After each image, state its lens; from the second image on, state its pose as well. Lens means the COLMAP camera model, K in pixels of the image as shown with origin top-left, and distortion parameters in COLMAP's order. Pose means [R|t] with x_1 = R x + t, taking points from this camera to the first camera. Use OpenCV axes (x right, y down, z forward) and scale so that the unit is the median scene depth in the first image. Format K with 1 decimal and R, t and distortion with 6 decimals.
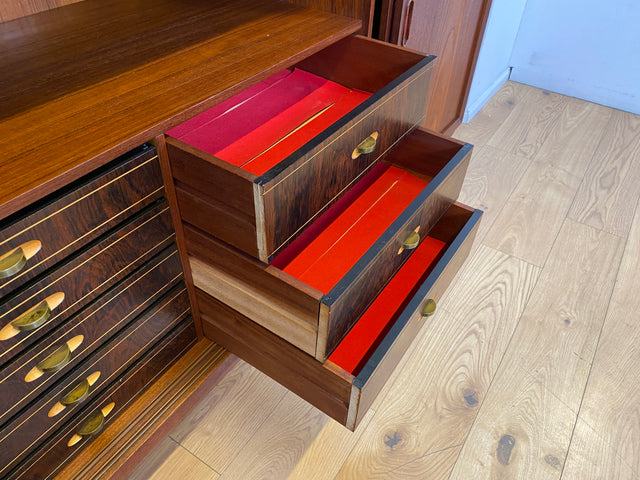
lens RADIAL K [[491.1, 0, 323.5], [0, 491.1, 243.7], [0, 0, 1]] dist [0.024785, -0.027657]
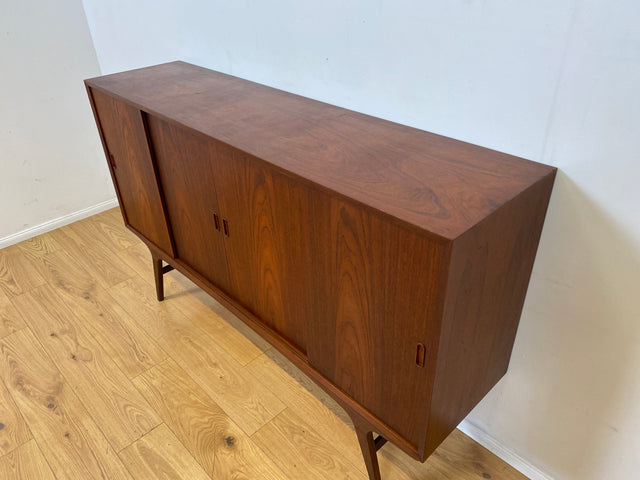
lens RADIAL K [[491.1, 0, 323.4], [0, 491.1, 238.5], [0, 0, 1]] dist [0.024785, -0.027657]
pose [[-0.222232, 0.498872, -0.837699, 1.161291], [-0.638156, 0.575154, 0.511815, -1.108384], [0.737136, 0.648324, 0.190540, 0.444245]]
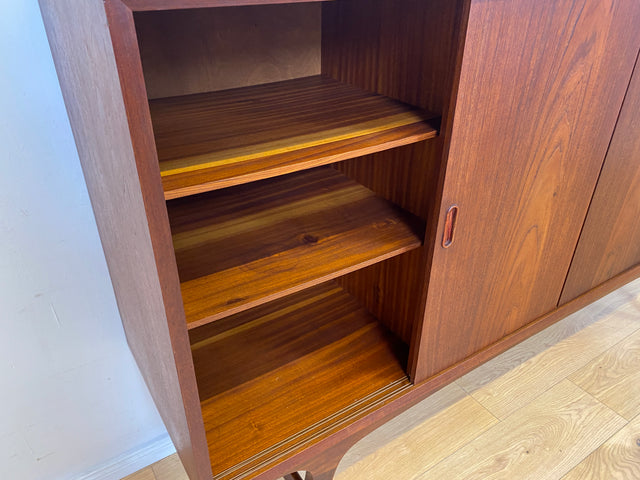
lens RADIAL K [[491.1, 0, 305.3], [0, 491.1, 244.6], [0, 0, 1]] dist [0.024785, -0.027657]
pose [[0.908638, 0.174943, -0.379172, -0.458758], [-0.244747, 0.958815, -0.144125, 0.509904], [0.338342, 0.223759, 0.914033, -0.756159]]
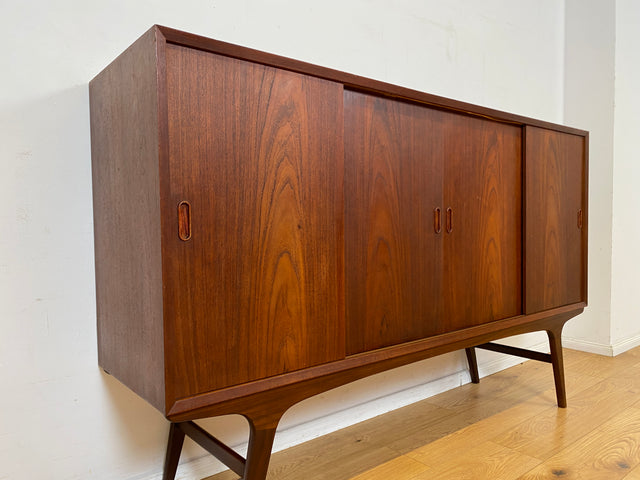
lens RADIAL K [[491.1, 0, 309.1], [0, 491.1, 246.9], [0, 0, 1]] dist [0.024785, -0.027657]
pose [[0.946590, -0.035940, -0.320431, -0.053786], [-0.176080, 0.774892, -0.607073, 0.860216], [0.270117, 0.631071, 0.727177, -0.577224]]
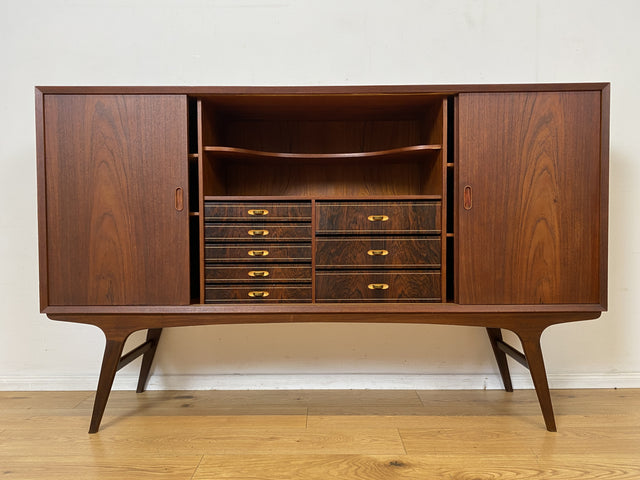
lens RADIAL K [[491.1, 0, 324.2], [0, 491.1, 237.5], [0, 0, 1]] dist [0.024785, -0.027657]
pose [[0.538034, -0.034817, -0.842204, 1.138867], [-0.543916, 0.748959, -0.378438, 0.541404], [0.643952, 0.661701, 0.384028, -0.009847]]
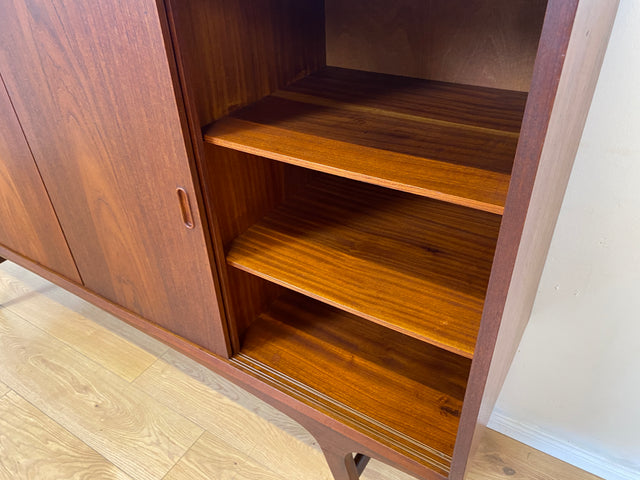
lens RADIAL K [[491.1, 0, 311.8], [0, 491.1, 225.2], [0, 0, 1]] dist [0.024785, -0.027657]
pose [[0.012677, 0.503293, -0.864023, 0.771934], [-0.645275, 0.664204, 0.377431, -0.694762], [0.763846, 0.552747, 0.333182, 0.614300]]
